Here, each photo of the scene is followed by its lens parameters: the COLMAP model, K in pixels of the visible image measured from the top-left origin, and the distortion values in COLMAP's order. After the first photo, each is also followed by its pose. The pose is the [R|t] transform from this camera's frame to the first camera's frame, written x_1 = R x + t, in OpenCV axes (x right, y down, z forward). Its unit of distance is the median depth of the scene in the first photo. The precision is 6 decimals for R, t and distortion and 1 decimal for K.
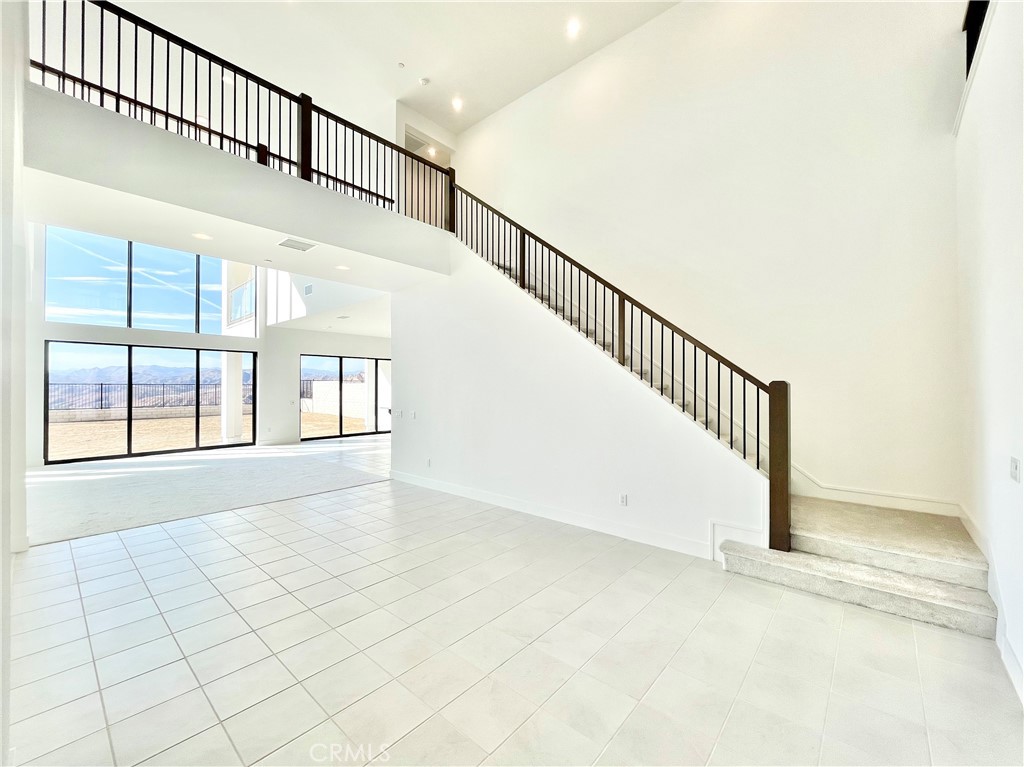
lens RADIAL K [[437.6, 0, 512.0], [0, 437.6, 383.5], [0, 0, 1]] dist [-0.002060, -0.000230]
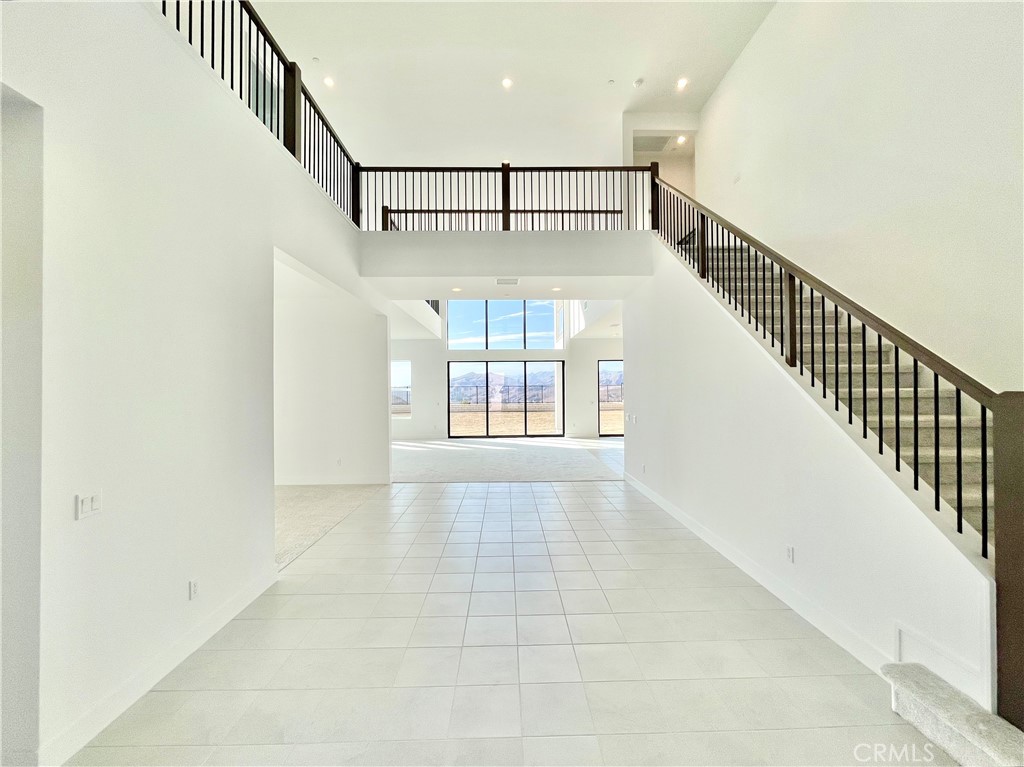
lens RADIAL K [[437.6, 0, 512.0], [0, 437.6, 383.5], [0, 0, 1]] dist [-0.002060, -0.000230]
pose [[0.660498, -0.009745, -0.750764, 0.326612], [0.015683, 0.999877, 0.000819, -0.015893], [0.750664, -0.012315, 0.660570, 0.117683]]
